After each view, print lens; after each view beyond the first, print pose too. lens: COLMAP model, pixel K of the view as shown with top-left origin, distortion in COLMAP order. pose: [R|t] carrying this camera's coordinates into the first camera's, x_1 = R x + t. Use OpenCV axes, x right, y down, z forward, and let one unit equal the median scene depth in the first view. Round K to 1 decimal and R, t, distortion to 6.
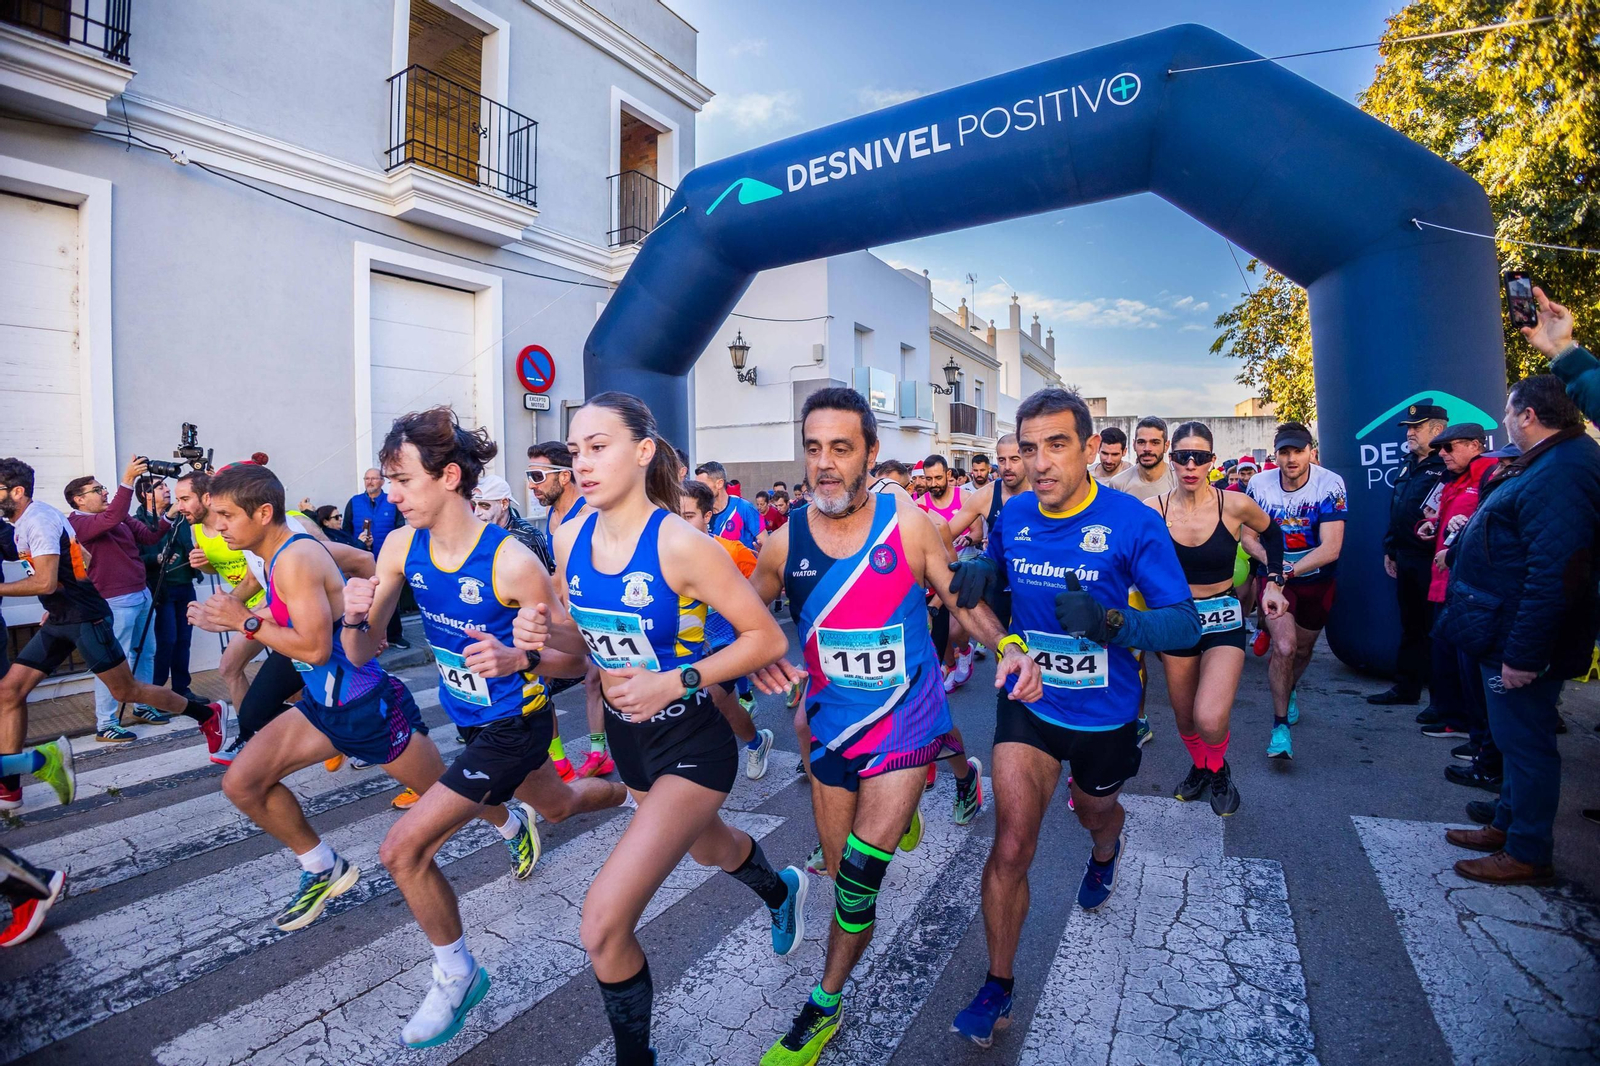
lens RADIAL K [[743.8, 0, 789.5], [0, 743.8, 529.6], [0, 0, 1]] dist [-0.140104, 0.029960]
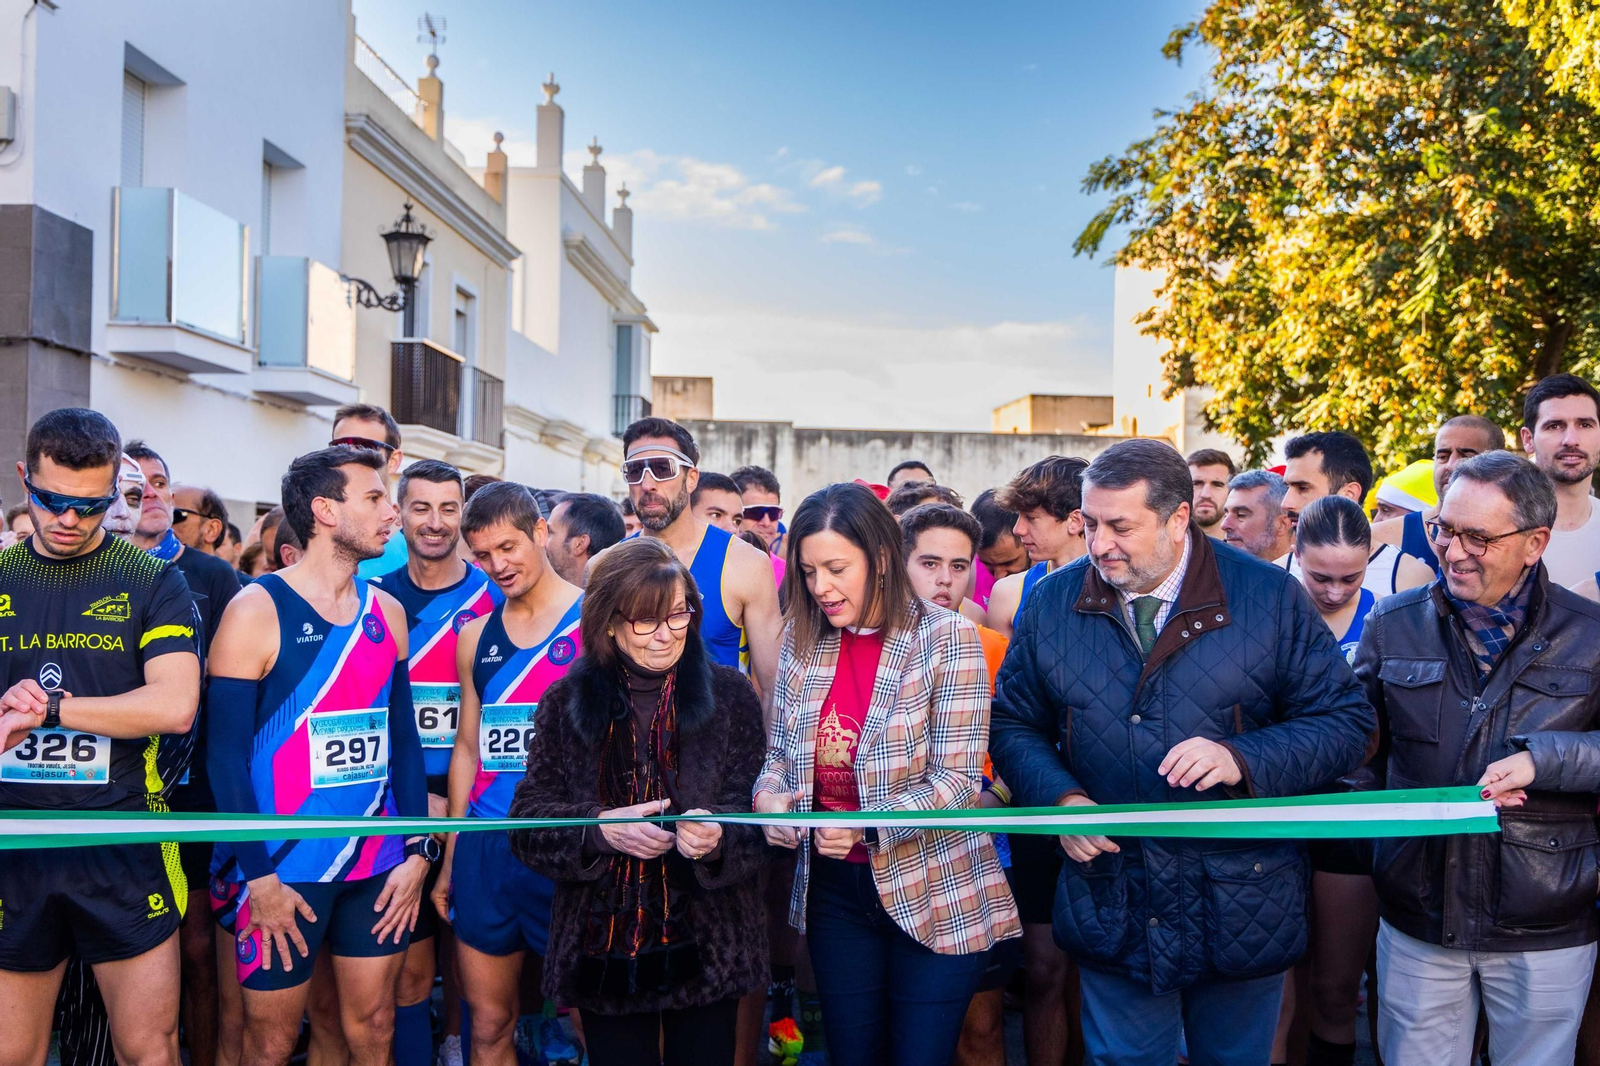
lens RADIAL K [[1786.7, 0, 800.0], [0, 1786.7, 533.0], [0, 0, 1]] dist [0.000068, 0.001363]
pose [[0.886938, 0.037824, 0.460337, 0.000589], [0.000978, 0.996485, -0.083761, -0.022482], [-0.461887, 0.074741, 0.883784, 0.514045]]
